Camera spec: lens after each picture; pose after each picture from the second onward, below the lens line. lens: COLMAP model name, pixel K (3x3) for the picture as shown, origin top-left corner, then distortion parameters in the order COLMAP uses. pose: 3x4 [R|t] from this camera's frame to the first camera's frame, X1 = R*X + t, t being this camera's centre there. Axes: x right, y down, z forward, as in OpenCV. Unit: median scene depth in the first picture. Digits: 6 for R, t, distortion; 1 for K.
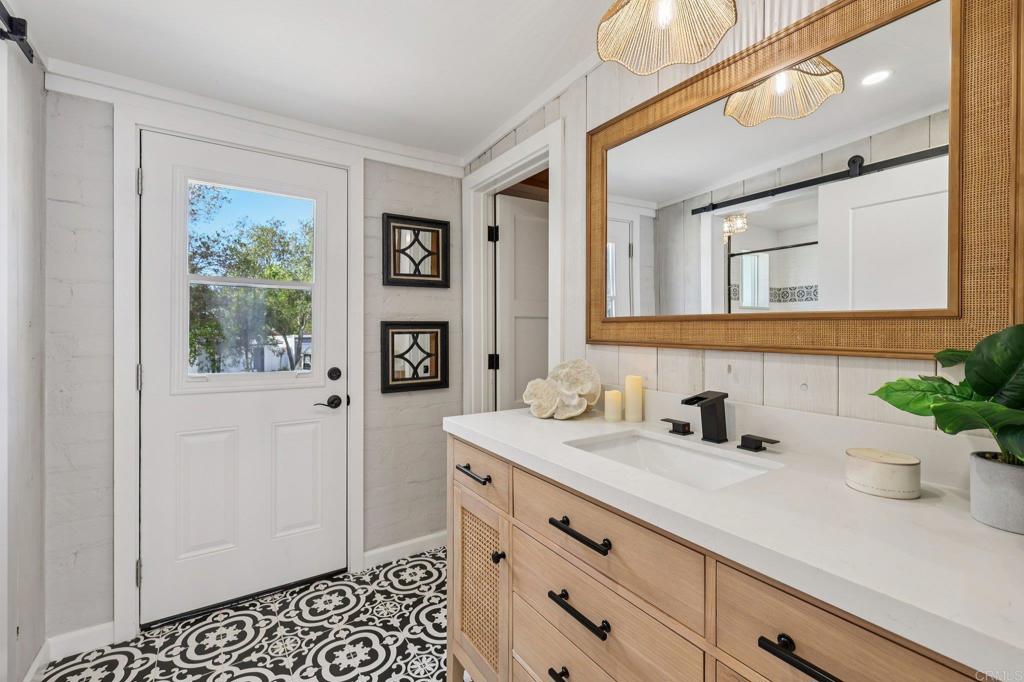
lens RADIAL K [[449.2, 0, 517.0], [0, 449.2, 335.8], [0, 0, 1]] dist [-0.001773, -0.000118]
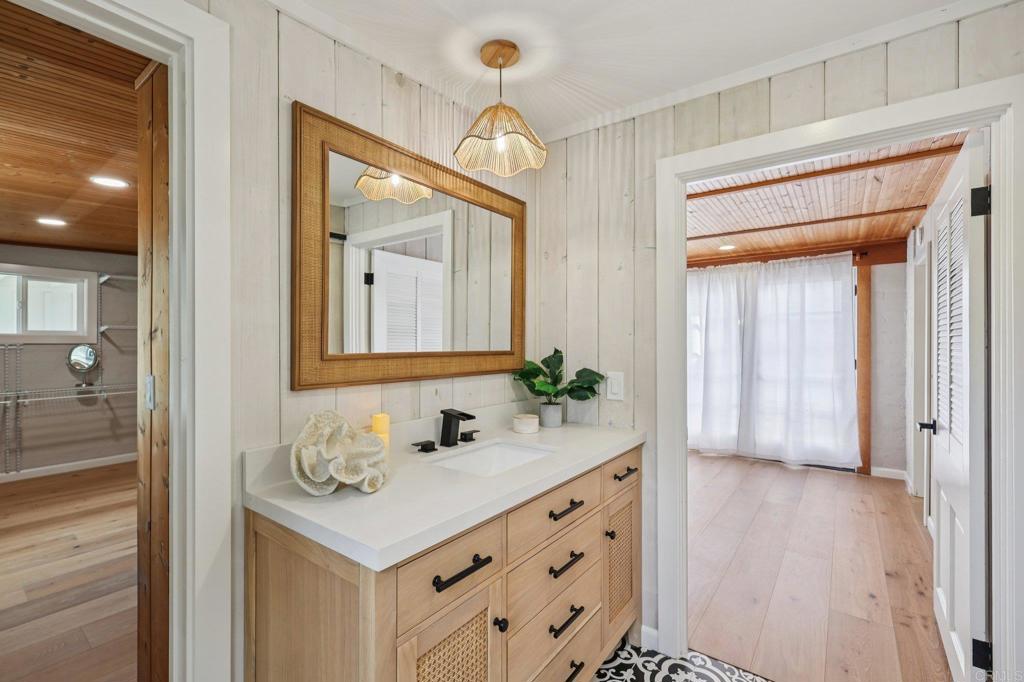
lens RADIAL K [[449.2, 0, 517.0], [0, 449.2, 335.8], [0, 0, 1]] dist [-0.001773, -0.000118]
pose [[-0.339372, 0.000219, 0.940652, -0.883194], [0.001145, 0.999999, 0.000180, -0.095523], [-0.940651, 0.001138, -0.339372, 1.229889]]
